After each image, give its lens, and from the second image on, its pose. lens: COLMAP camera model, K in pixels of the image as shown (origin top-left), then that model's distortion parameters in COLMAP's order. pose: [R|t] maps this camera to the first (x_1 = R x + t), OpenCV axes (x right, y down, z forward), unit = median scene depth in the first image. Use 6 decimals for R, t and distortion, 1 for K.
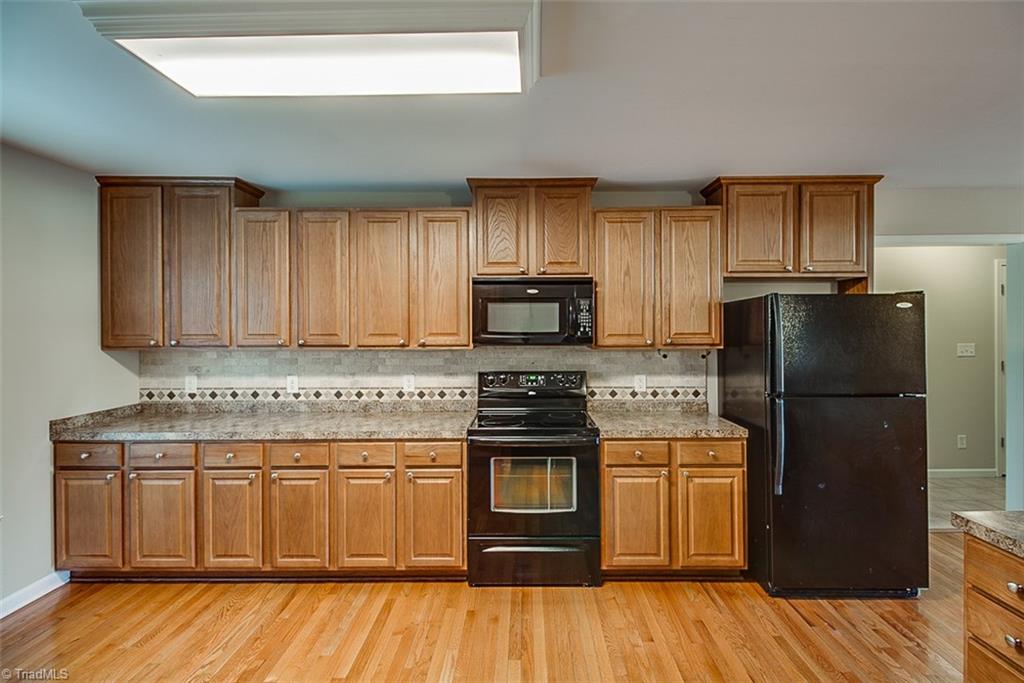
lens RADIAL K [[471.6, 0, 536.5], [0, 471.6, 325.9], [0, 0, 1]] dist [0.014978, -0.005527]
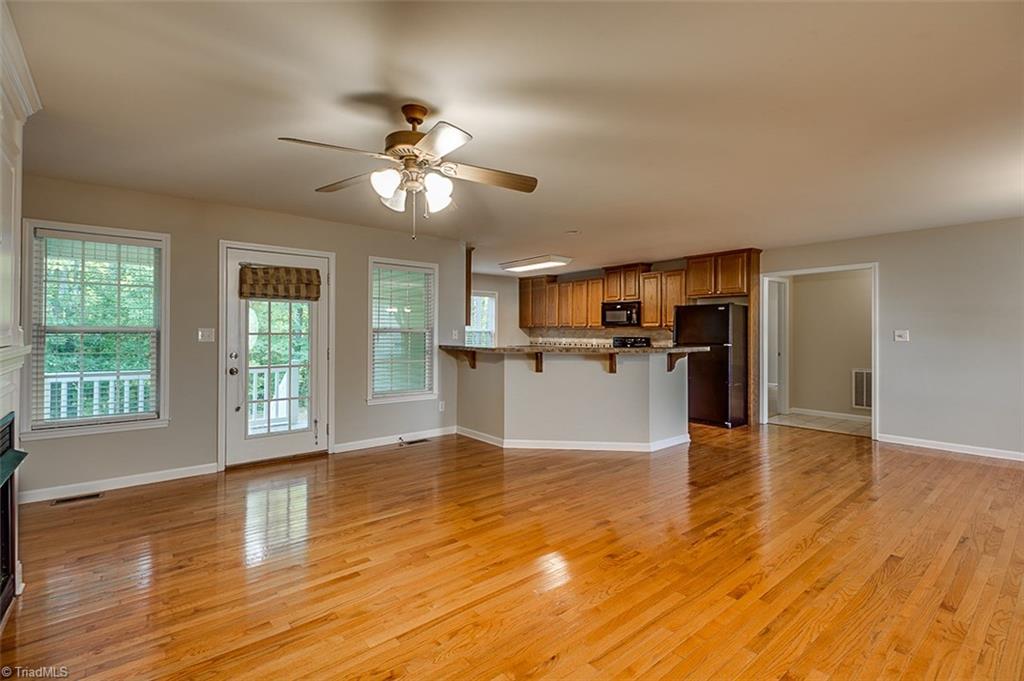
lens RADIAL K [[471.6, 0, 519.3], [0, 471.6, 334.9], [0, 0, 1]] dist [0.014978, -0.005527]
pose [[0.646344, 0.011350, -0.762962, 1.692389], [-0.005136, 0.999931, 0.010524, 0.064218], [0.763029, -0.002883, 0.646358, -1.207671]]
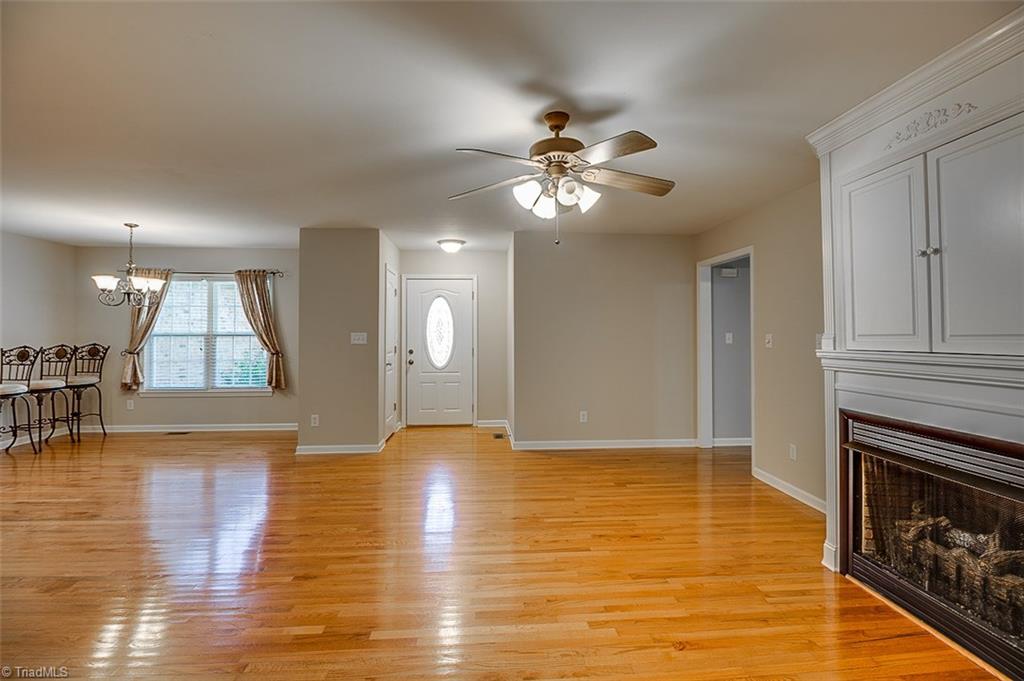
lens RADIAL K [[471.6, 0, 514.7], [0, 471.6, 334.2], [0, 0, 1]] dist [0.014978, -0.005527]
pose [[-0.082895, 0.003154, 0.996553, 0.111648], [-0.000528, 0.999995, -0.003208, 0.068661], [-0.996558, -0.000792, -0.082893, -0.669883]]
